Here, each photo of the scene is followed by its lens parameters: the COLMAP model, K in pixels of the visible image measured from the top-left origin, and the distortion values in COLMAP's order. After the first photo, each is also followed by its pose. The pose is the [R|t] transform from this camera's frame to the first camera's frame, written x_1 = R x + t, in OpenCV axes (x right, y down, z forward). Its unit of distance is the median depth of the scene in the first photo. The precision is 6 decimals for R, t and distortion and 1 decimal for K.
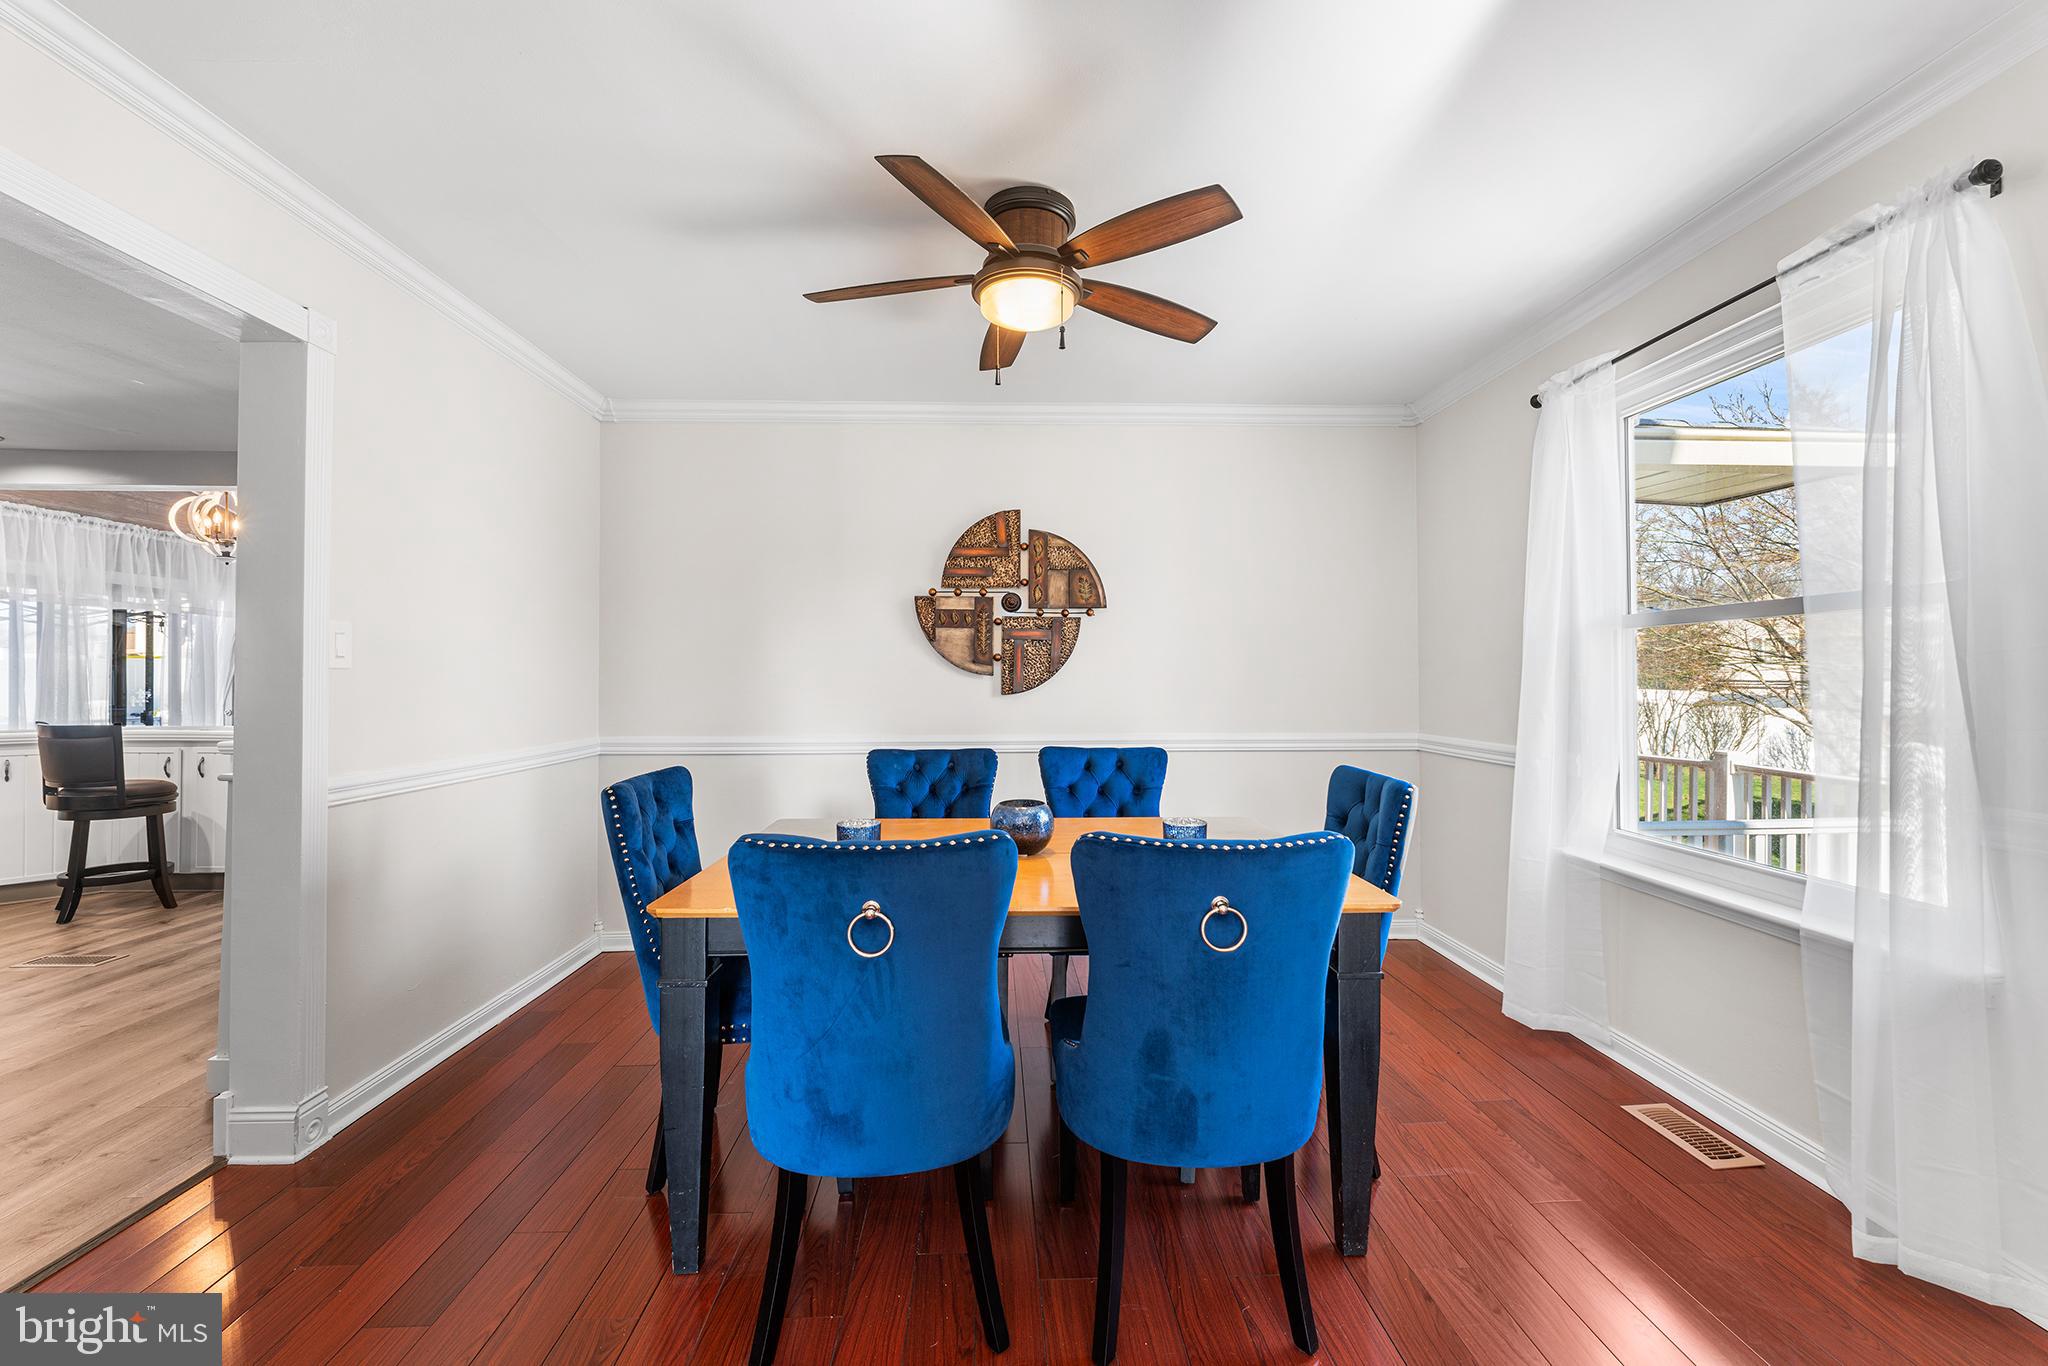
lens RADIAL K [[823.2, 0, 1025.5], [0, 823.2, 680.5], [0, 0, 1]] dist [-0.002586, -0.000223]
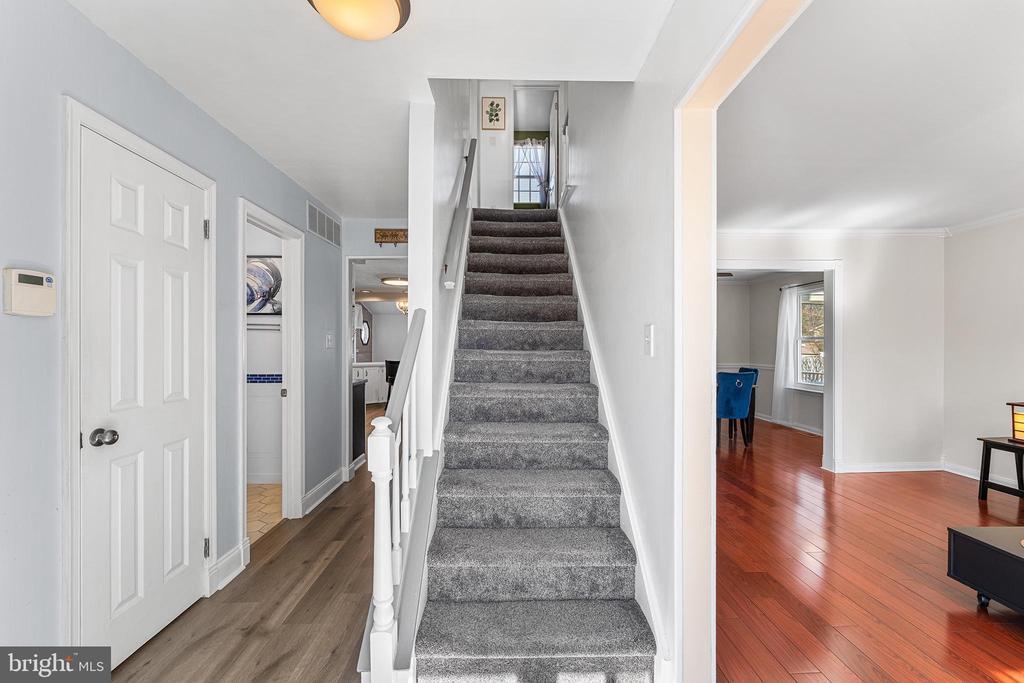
lens RADIAL K [[411.6, 0, 510.1], [0, 411.6, 344.4], [0, 0, 1]] dist [-0.002586, -0.000223]
pose [[0.999526, 0.000627, -0.030788, -0.871503], [-0.000312, 0.999948, 0.010240, -0.055524], [0.030793, -0.010225, 0.999473, -1.430241]]
